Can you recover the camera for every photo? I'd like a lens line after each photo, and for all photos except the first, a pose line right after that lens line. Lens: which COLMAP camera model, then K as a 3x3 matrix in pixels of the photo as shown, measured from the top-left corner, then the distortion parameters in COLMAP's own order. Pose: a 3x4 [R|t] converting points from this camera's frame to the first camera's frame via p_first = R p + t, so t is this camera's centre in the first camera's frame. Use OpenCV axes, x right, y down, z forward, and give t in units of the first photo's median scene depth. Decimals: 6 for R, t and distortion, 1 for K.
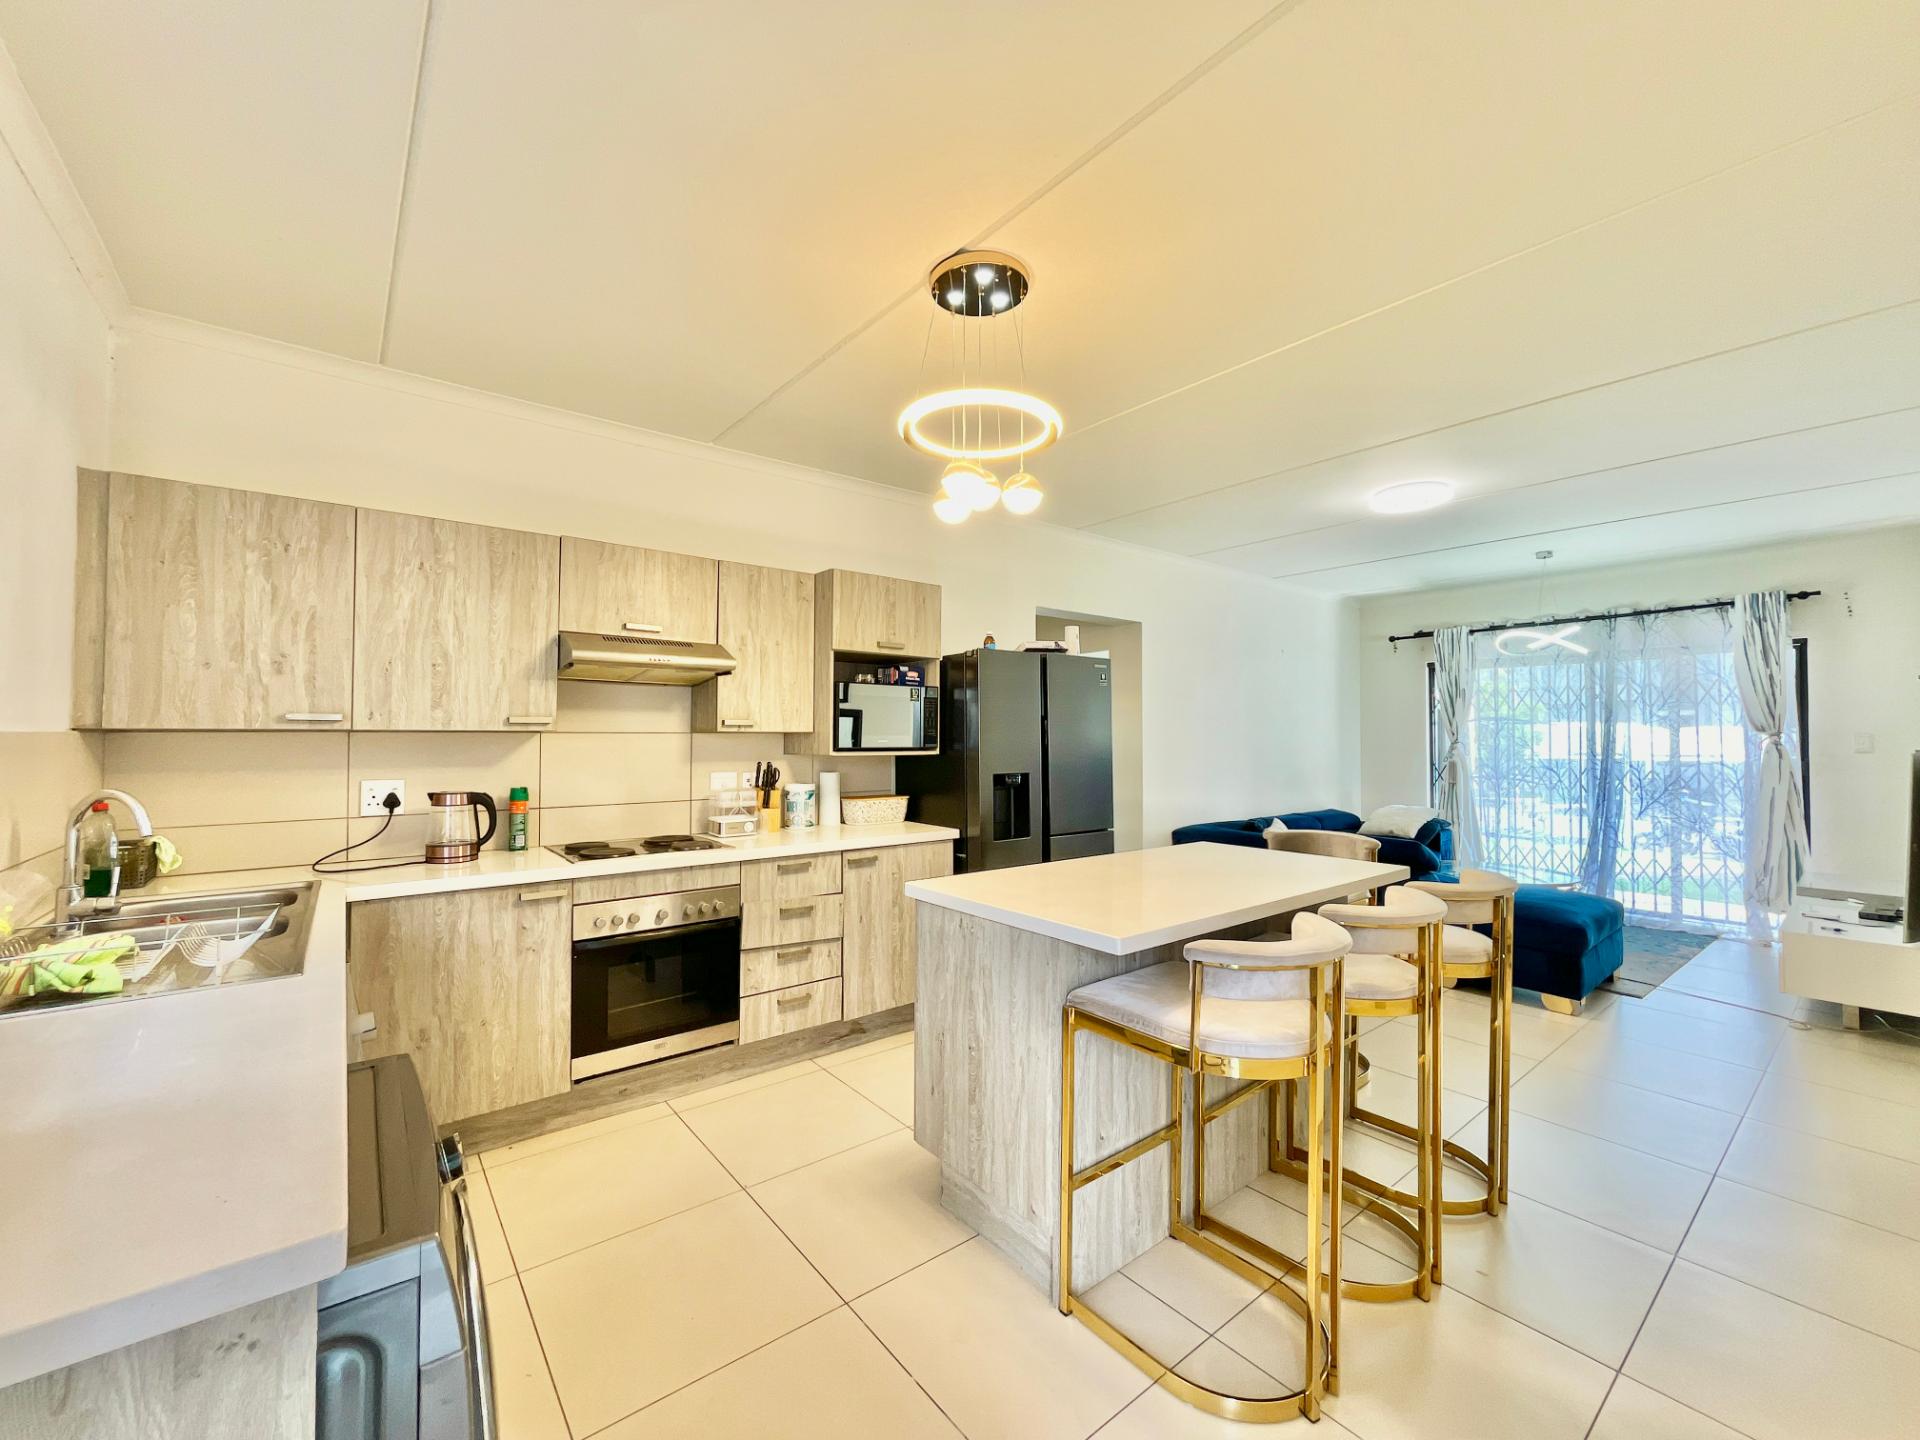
lens RADIAL K [[769.9, 0, 962.8], [0, 769.9, 718.9], [0, 0, 1]] dist [-0.004693, -0.000194]
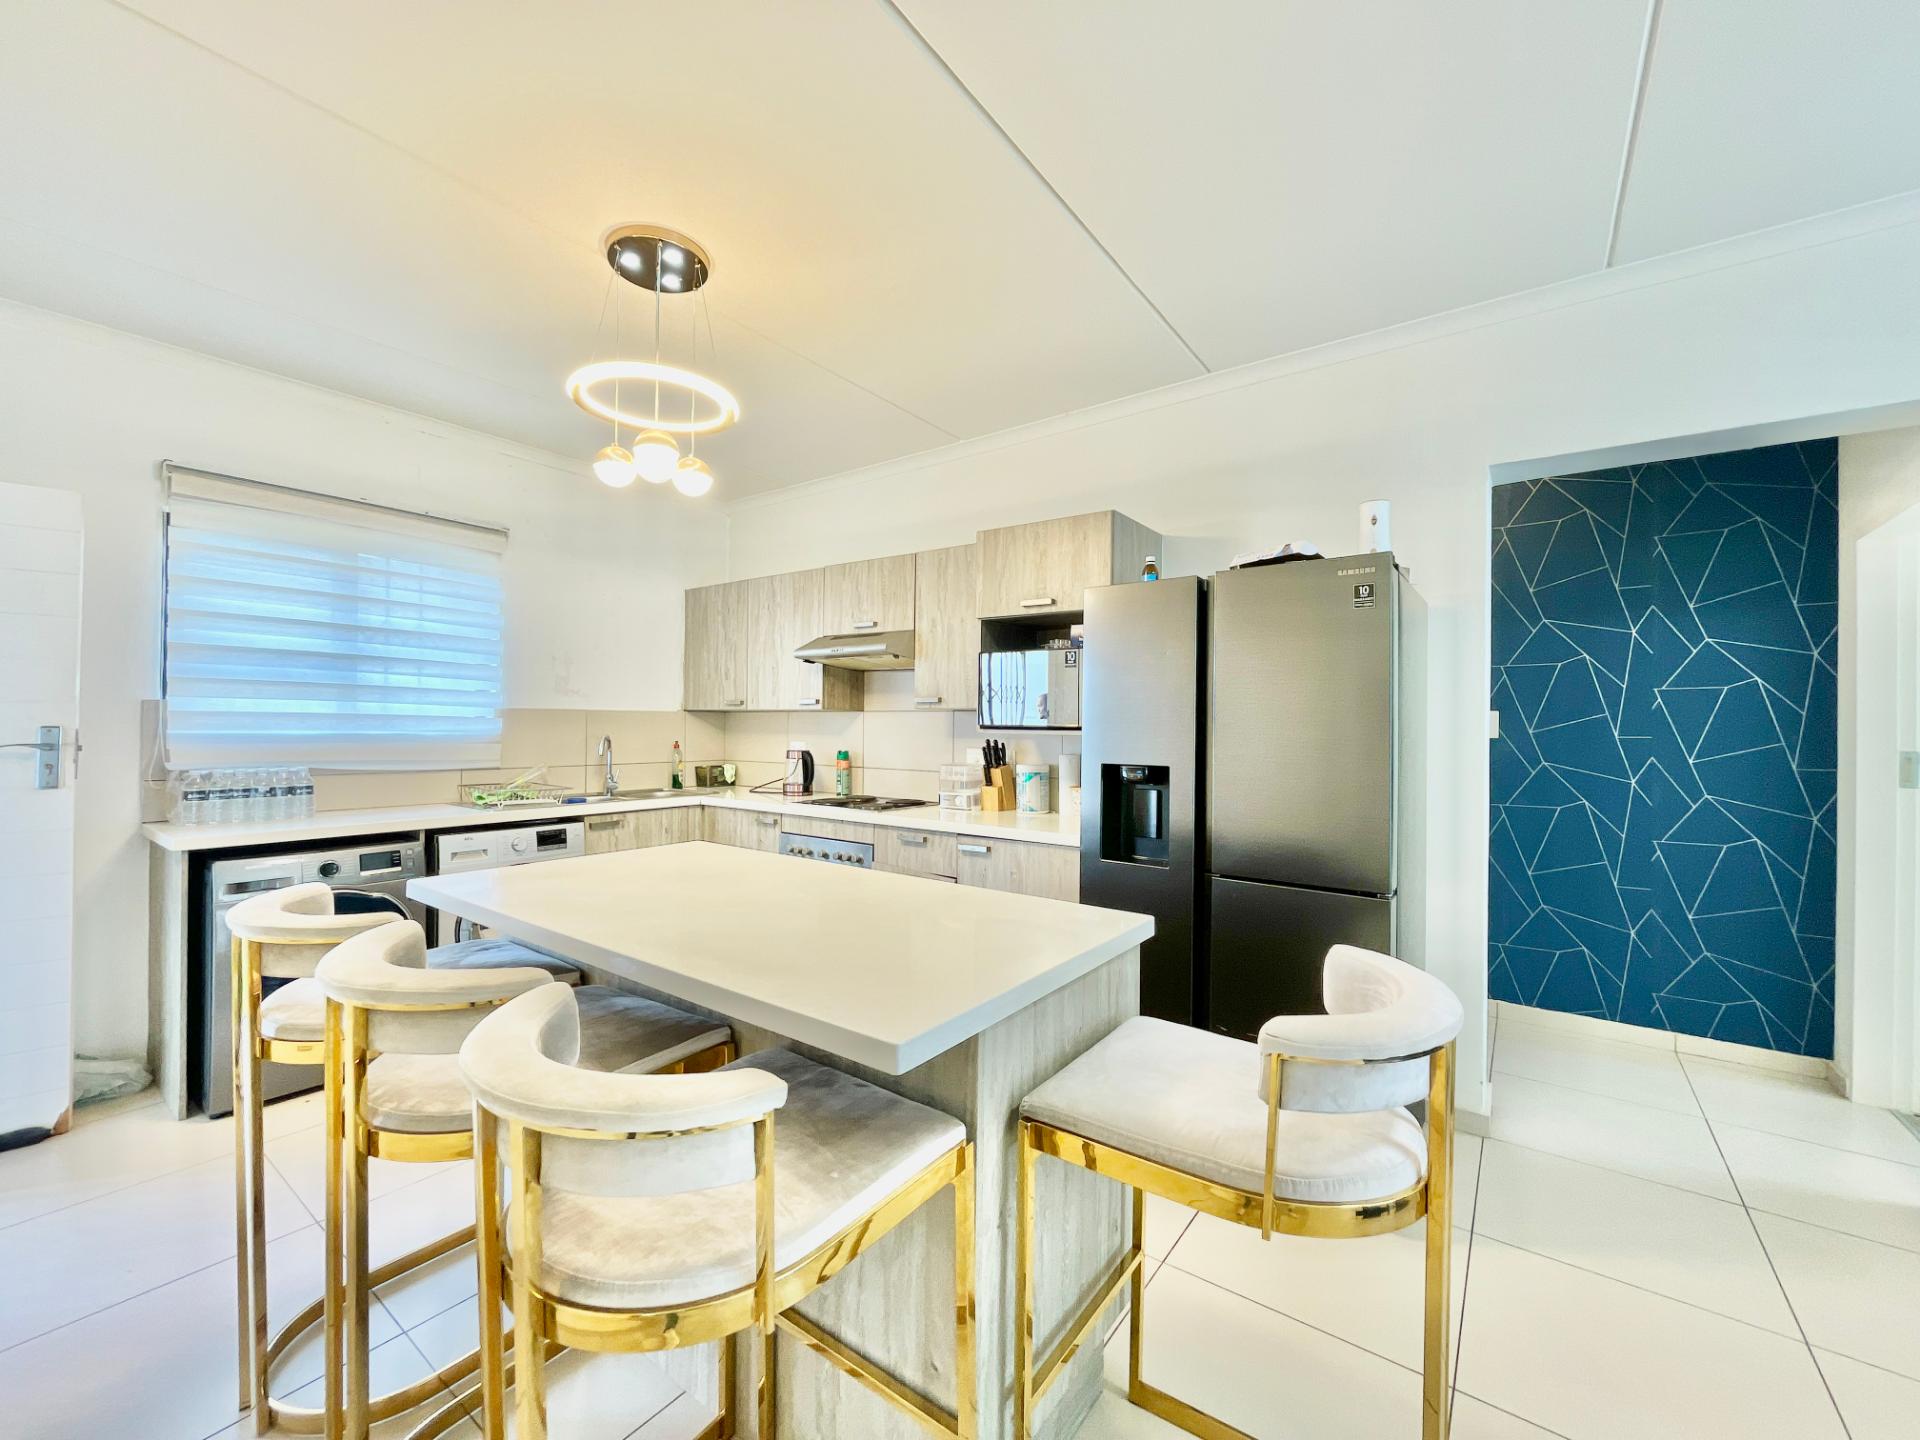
lens RADIAL K [[769.9, 0, 964.4], [0, 769.9, 717.2], [0, 0, 1]] dist [-0.004693, -0.000194]
pose [[0.257848, -0.004196, -0.966176, 0.877413], [0.014456, 0.999895, -0.000485, 0.034767], [0.966077, -0.013842, 0.257882, 0.894075]]
